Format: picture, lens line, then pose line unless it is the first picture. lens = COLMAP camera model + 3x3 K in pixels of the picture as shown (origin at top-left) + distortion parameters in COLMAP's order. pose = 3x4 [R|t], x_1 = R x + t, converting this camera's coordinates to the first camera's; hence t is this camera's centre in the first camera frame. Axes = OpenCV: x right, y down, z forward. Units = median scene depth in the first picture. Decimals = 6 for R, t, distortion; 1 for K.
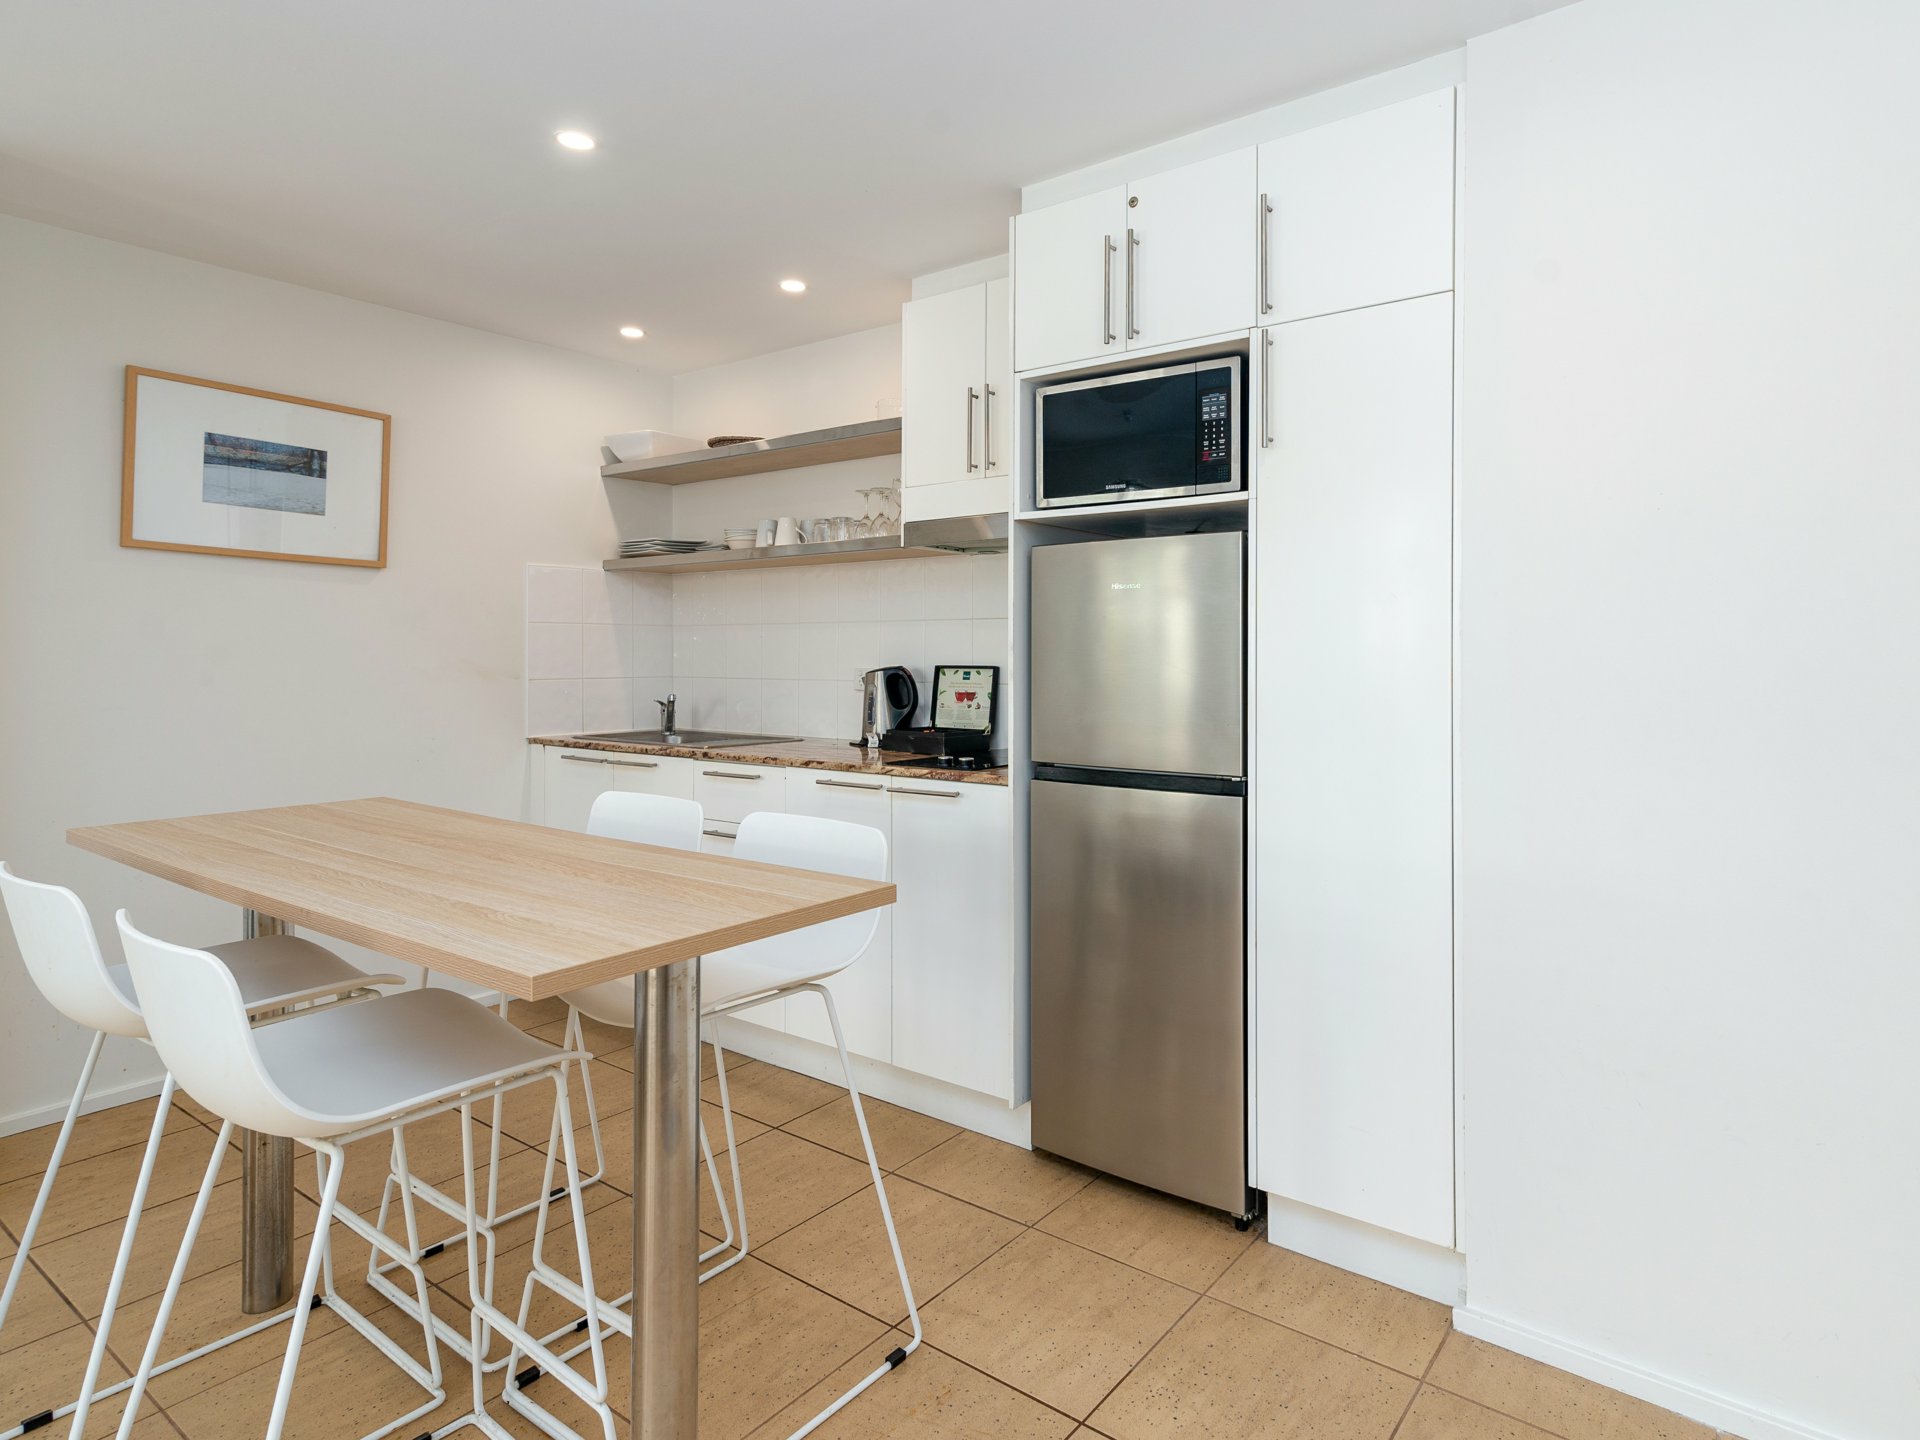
lens RADIAL K [[1086.3, 0, 1059.0], [0, 1086.3, 653.3], [0, 0, 1]] dist [0.024607, -0.002222]
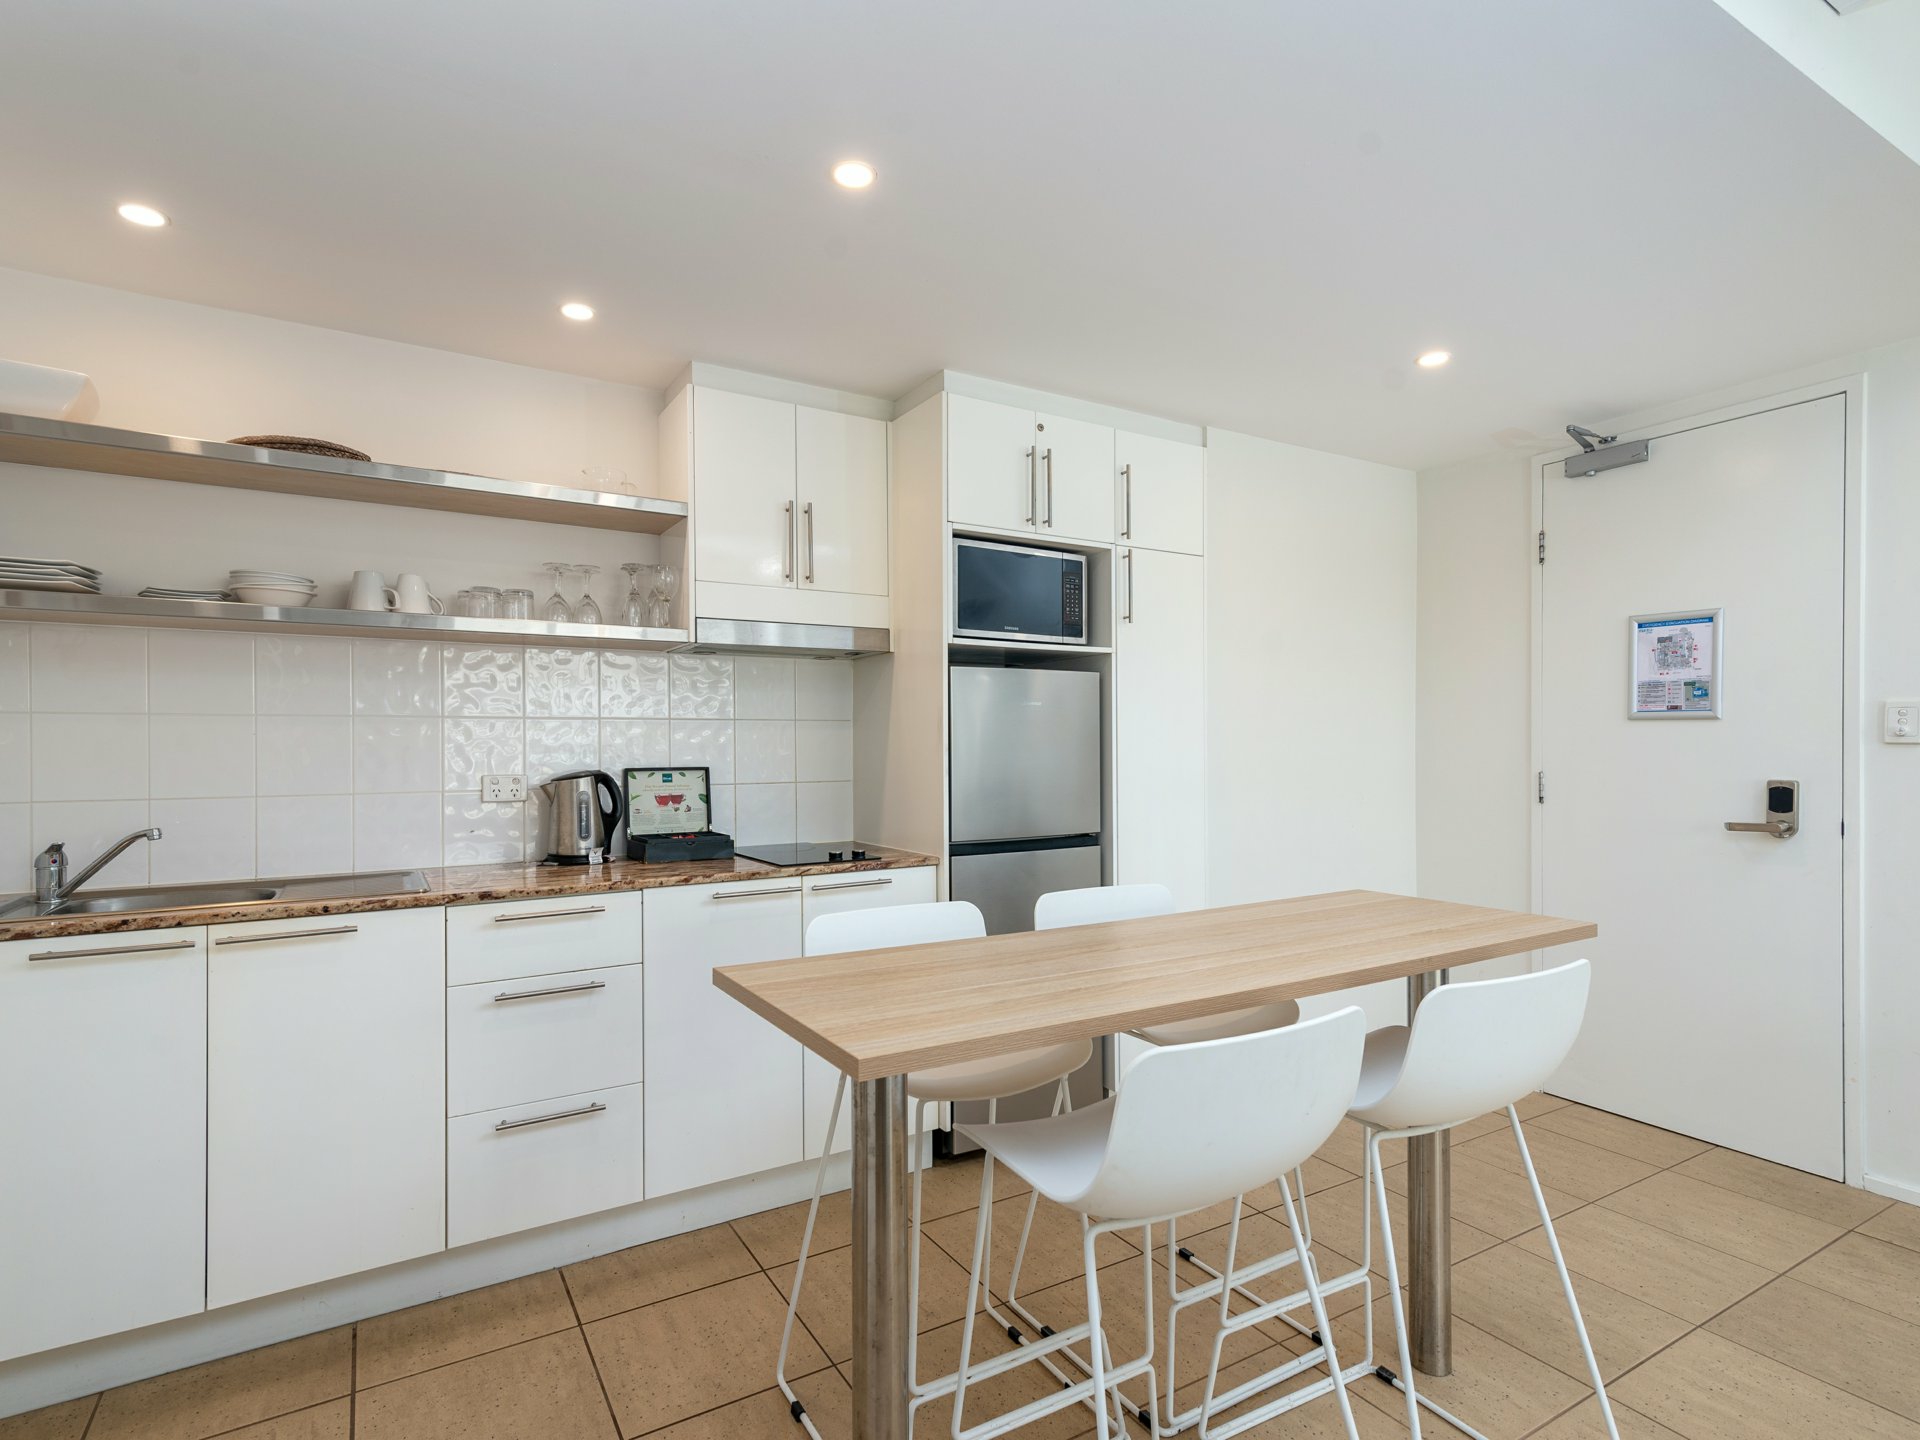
lens RADIAL K [[974.4, 0, 953.7], [0, 974.4, 744.8], [0, 0, 1]] dist [0.021556, -0.001836]
pose [[0.397621, -0.000858, 0.917549, -0.787006], [0.005638, 0.999983, -0.001508, -0.006172], [-0.917532, 0.005773, 0.397619, 0.429817]]
